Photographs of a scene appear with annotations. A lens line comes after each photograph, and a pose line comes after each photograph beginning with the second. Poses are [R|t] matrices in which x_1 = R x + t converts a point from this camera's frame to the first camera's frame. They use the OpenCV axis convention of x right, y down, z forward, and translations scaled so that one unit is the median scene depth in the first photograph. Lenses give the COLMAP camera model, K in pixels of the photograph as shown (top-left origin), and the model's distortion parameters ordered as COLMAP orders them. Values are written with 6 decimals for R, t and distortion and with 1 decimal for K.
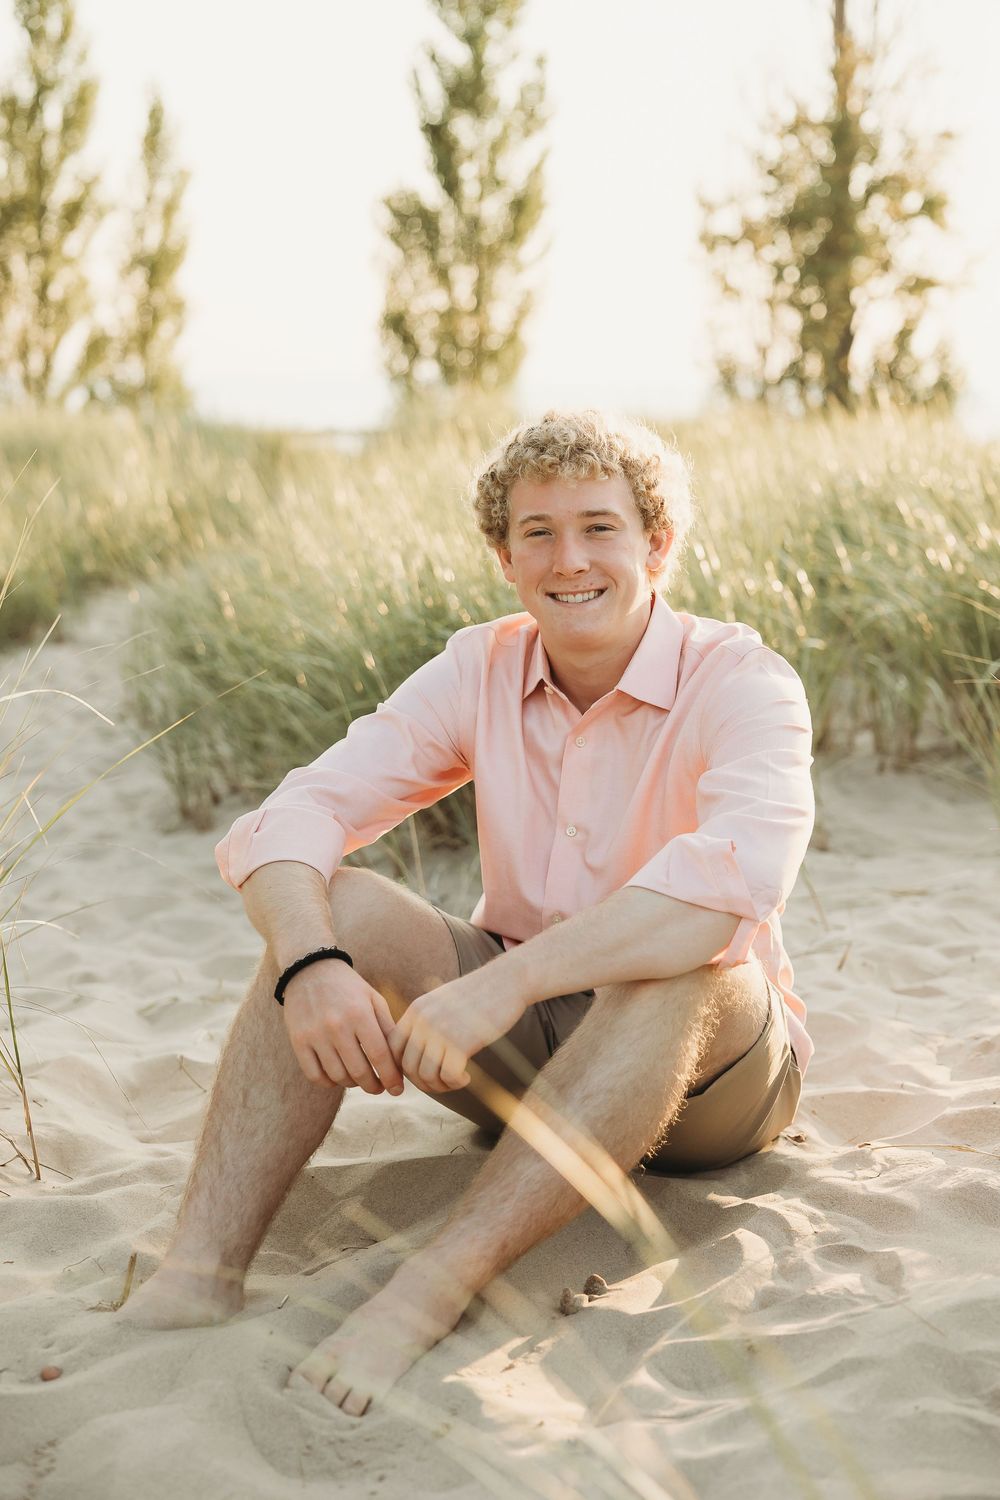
lens RADIAL K [[2084.5, 0, 501.9], [0, 2084.5, 741.5], [0, 0, 1]] dist [-0.073431, 0.000000]
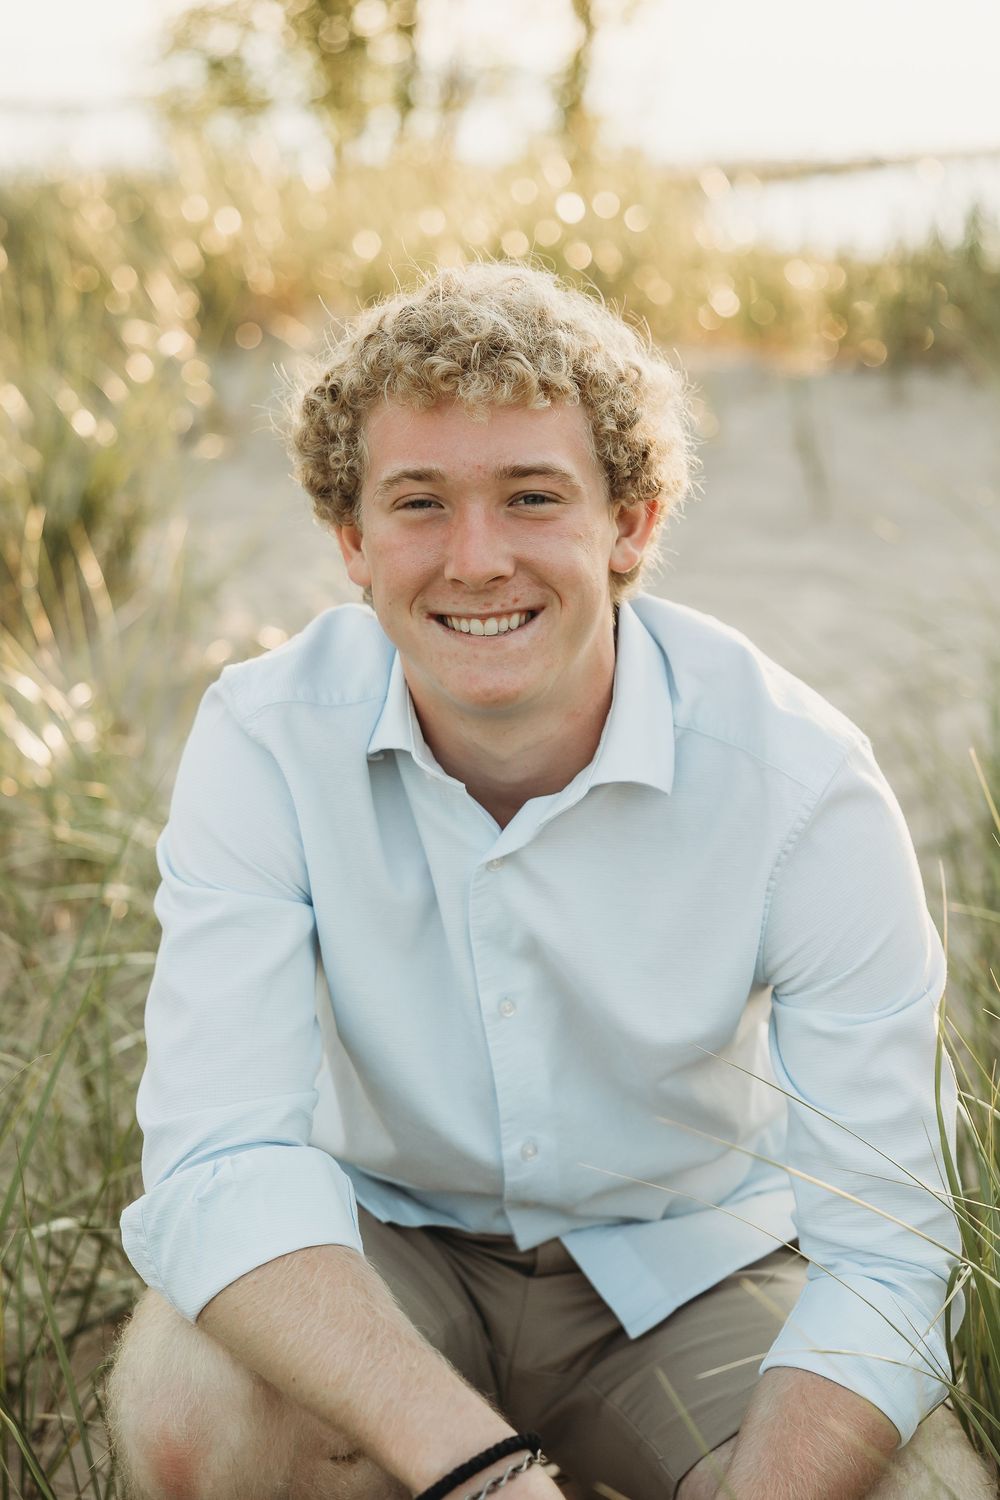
lens RADIAL K [[2505.4, 0, 531.3], [0, 2505.4, 800.0], [0, 0, 1]] dist [0.076077, 0.000000]
pose [[0.993164, 0.009293, 0.116357, -0.028528], [-0.018851, 0.996510, 0.081315, -0.076868], [-0.115195, -0.082953, 0.989873, 0.346616]]
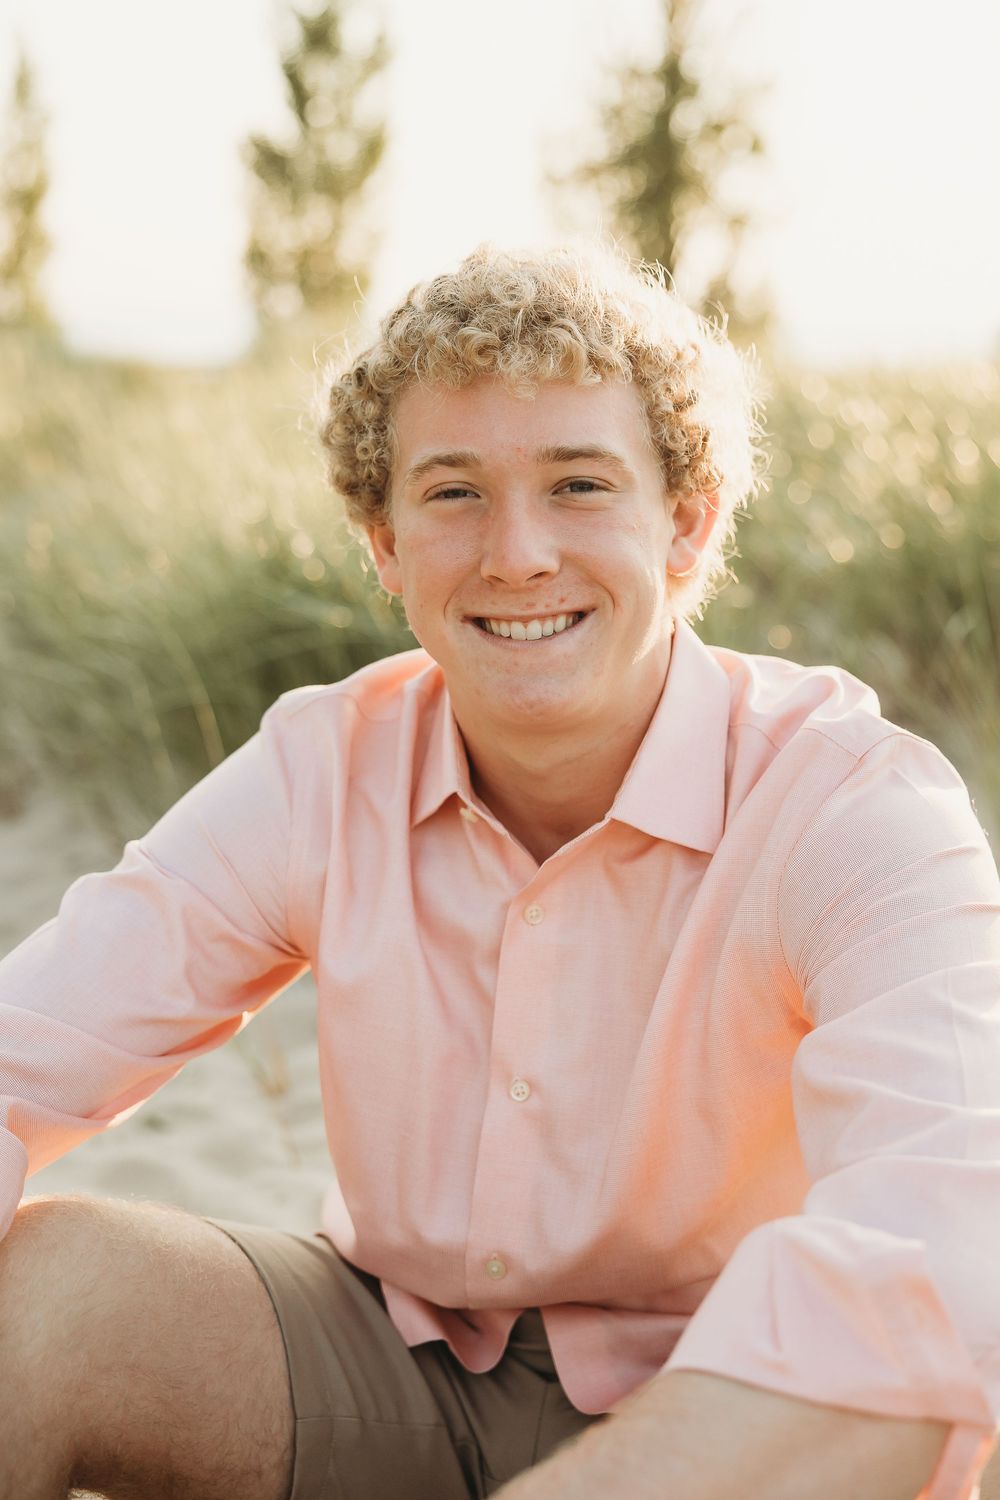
lens RADIAL K [[1991.8, 0, 503.6], [0, 1991.8, 753.2], [0, 0, 1]] dist [-0.044017, 0.000000]
pose [[0.997062, 0.008233, 0.076155, -0.005436], [-0.011664, 0.998932, 0.044716, -0.060600], [-0.075706, -0.045472, 0.996093, 0.536843]]
